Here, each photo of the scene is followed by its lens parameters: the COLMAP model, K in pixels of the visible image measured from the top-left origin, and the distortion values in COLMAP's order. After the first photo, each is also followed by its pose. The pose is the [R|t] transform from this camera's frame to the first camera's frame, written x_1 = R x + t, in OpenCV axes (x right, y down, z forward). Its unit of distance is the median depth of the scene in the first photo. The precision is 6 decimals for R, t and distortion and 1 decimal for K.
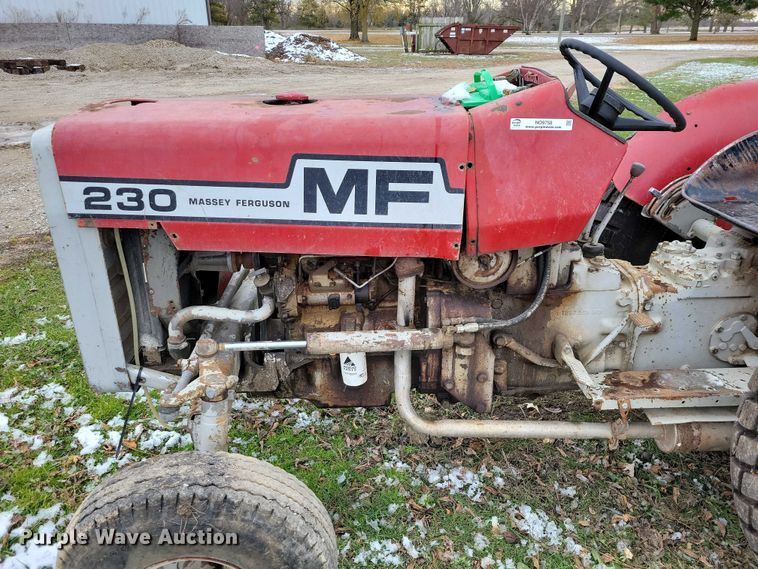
lens RADIAL K [[559.0, 0, 379.0], [0, 559.0, 284.5], [0, 0, 1]] dist [0.068064, -0.047457]
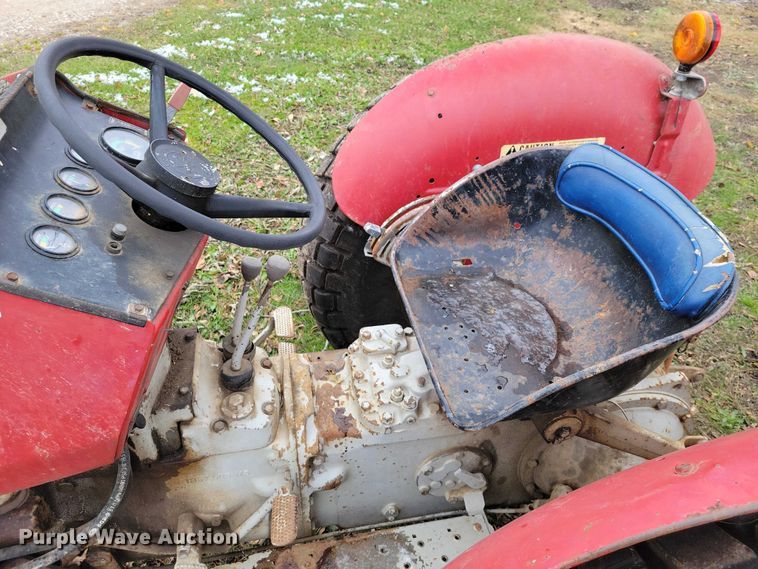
lens RADIAL K [[570.2, 0, 368.6], [0, 570.2, 278.0], [0, 0, 1]] dist [0.025039, -0.004667]
pose [[0.986455, -0.059900, 0.152702, 0.454741], [0.017315, 0.963763, 0.266198, -0.340817], [-0.163114, -0.259949, 0.951746, 0.436074]]
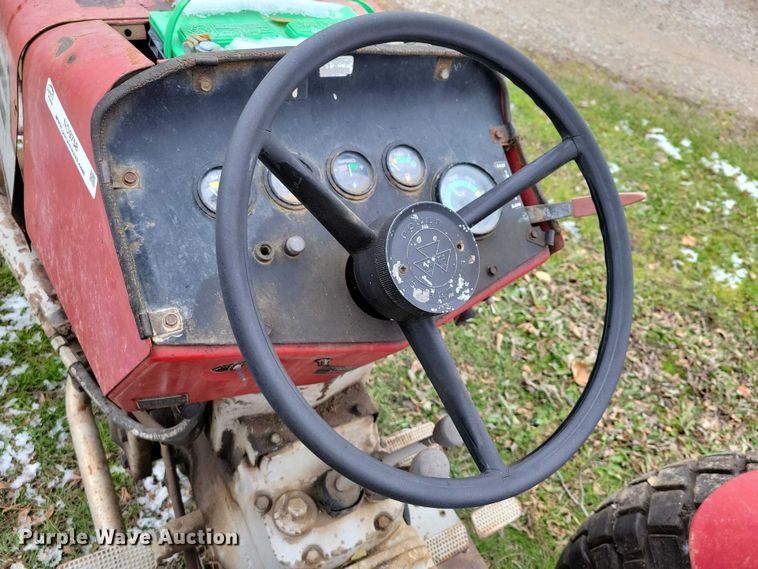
lens RADIAL K [[566.5, 0, 379.0], [0, 566.5, 284.5], [0, 0, 1]] dist [0.045386, -0.030408]
pose [[0.451734, 0.722734, -0.523061, 0.542145], [-0.580050, 0.683387, 0.443310, -0.418346], [0.677848, 0.103143, 0.727931, 0.706761]]
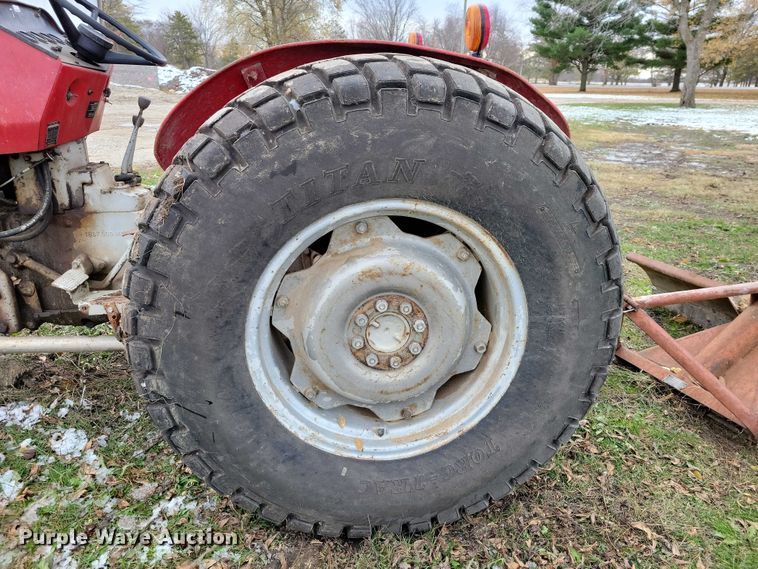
lens RADIAL K [[566.5, 0, 379.0], [0, 566.5, 284.5], [0, 0, 1]] dist [0.045386, -0.030408]
pose [[0.992556, -0.012128, 0.121182, 0.766356], [0.020860, 0.997254, -0.071052, 0.239562], [-0.119987, 0.073051, 0.990084, -0.134571]]
